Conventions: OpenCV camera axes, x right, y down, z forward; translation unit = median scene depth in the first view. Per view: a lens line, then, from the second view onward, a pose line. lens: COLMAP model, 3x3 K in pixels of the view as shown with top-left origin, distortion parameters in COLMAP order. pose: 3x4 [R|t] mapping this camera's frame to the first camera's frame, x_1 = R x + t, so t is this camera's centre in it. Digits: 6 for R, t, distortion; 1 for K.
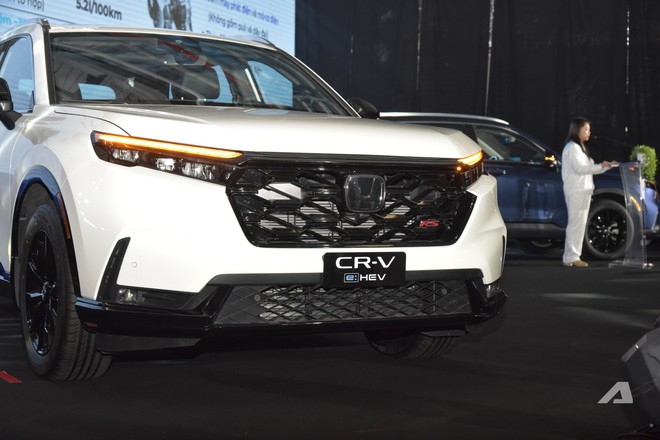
lens RADIAL K [[1185.9, 0, 330.0], [0, 1185.9, 220.0], [0, 0, 1]] dist [-0.042367, 0.237844]
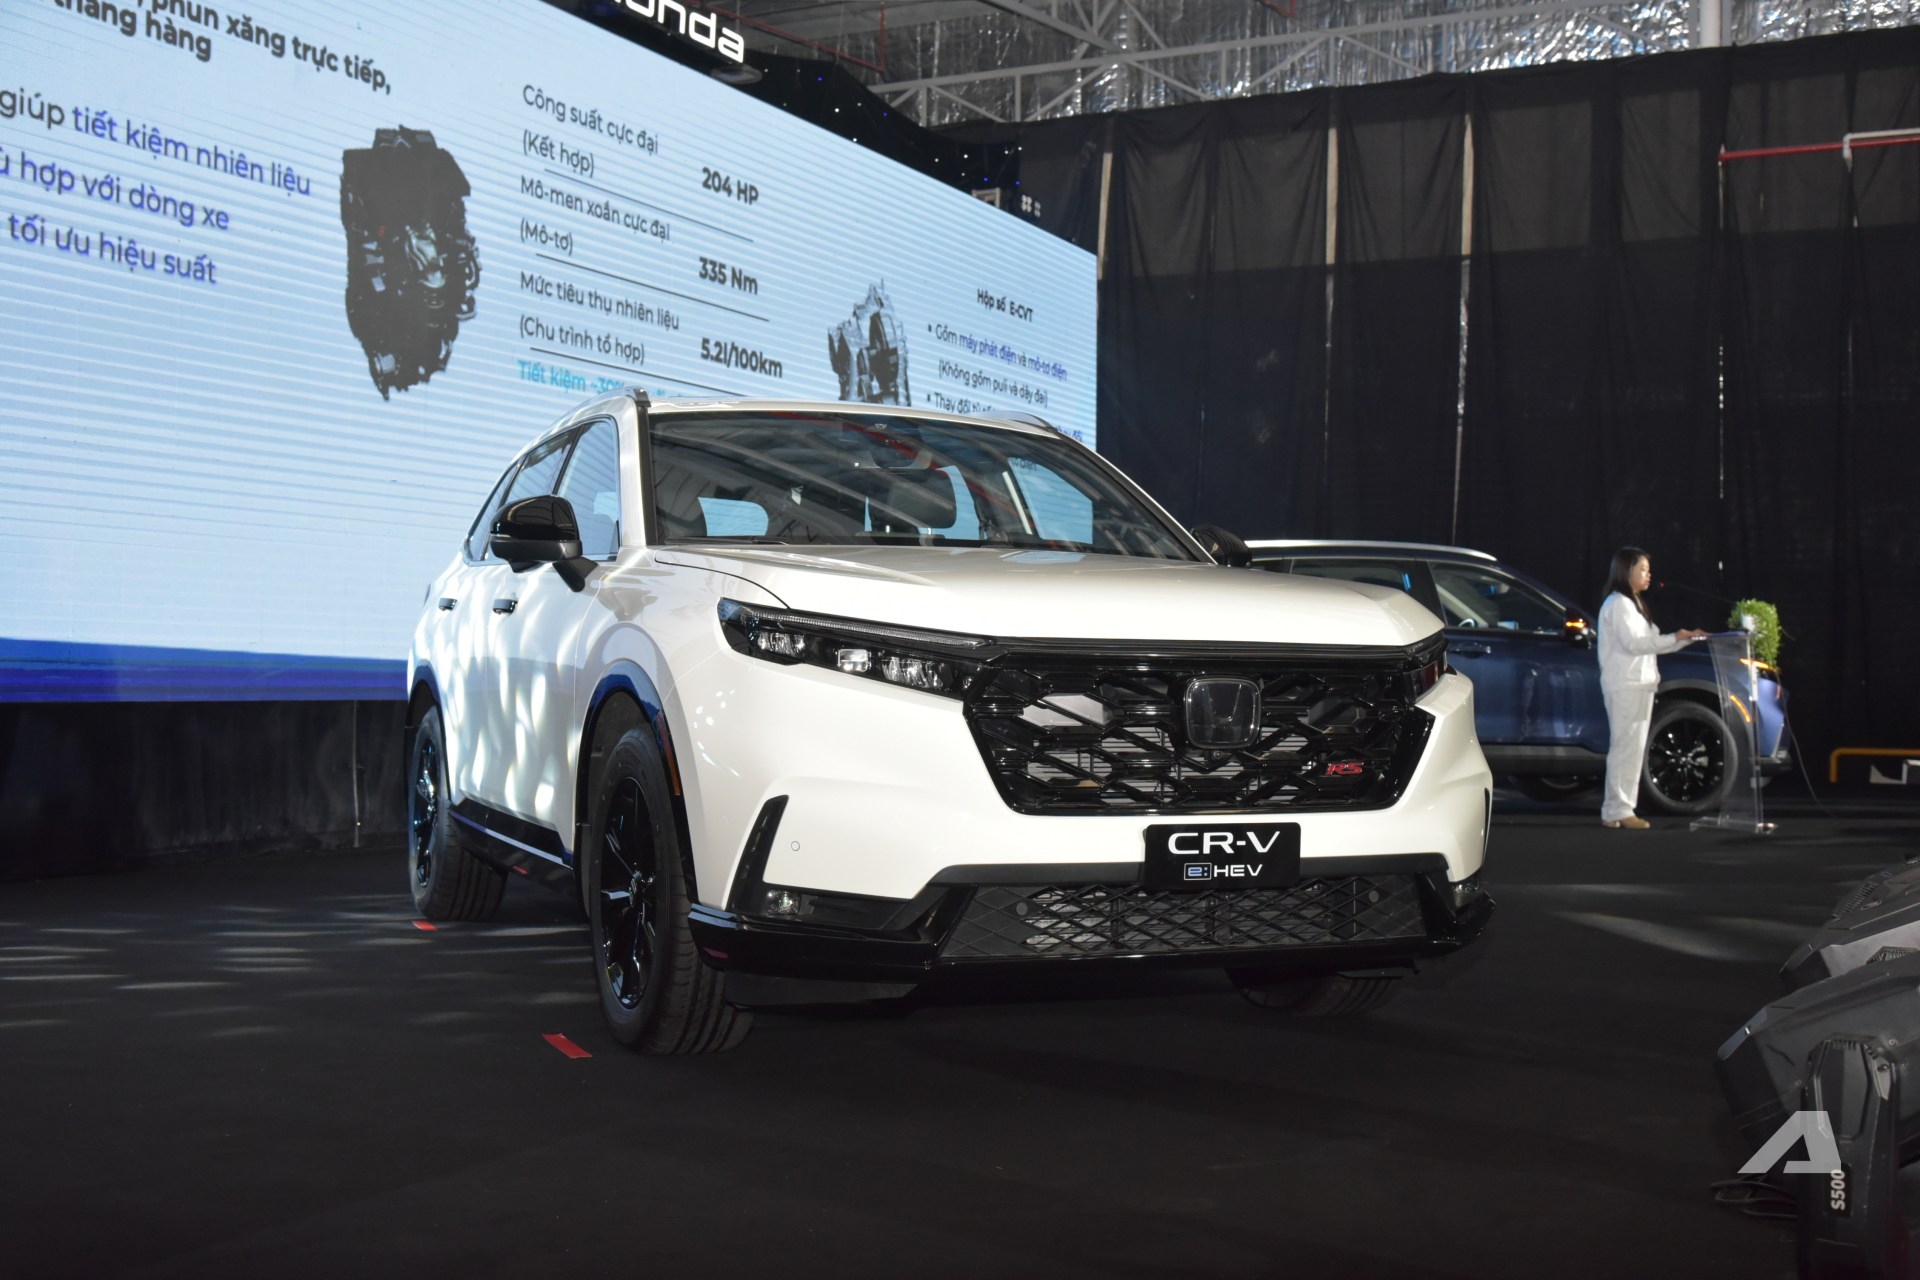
lens RADIAL K [[2172.1, 0, 960.0], [0, 2172.1, 640.0], [0, 0, 1]] dist [-0.033866, -0.005882]
pose [[0.995640, -0.001939, -0.093264, 0.002628], [-0.001837, 0.999182, -0.040388, -0.014675], [0.093266, 0.040384, 0.994822, 0.011747]]
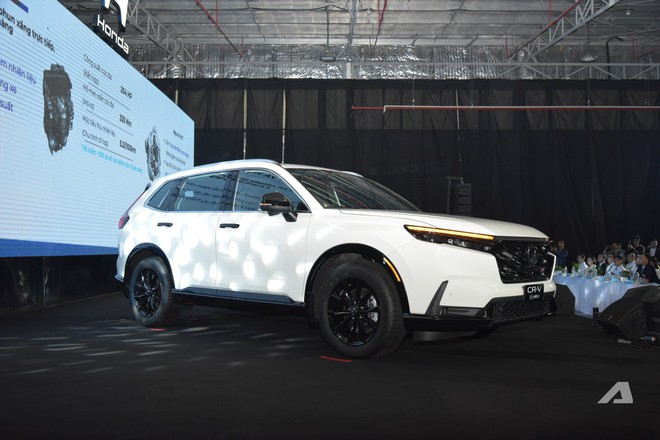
lens RADIAL K [[628.4, 0, 330.0], [0, 628.4, 220.0], [0, 0, 1]] dist [-0.013506, -0.016861]
pose [[0.936038, 0.008635, 0.351792, -0.632074], [0.014394, 0.997923, -0.062794, -0.019820], [-0.351604, 0.063841, 0.933970, 0.088047]]
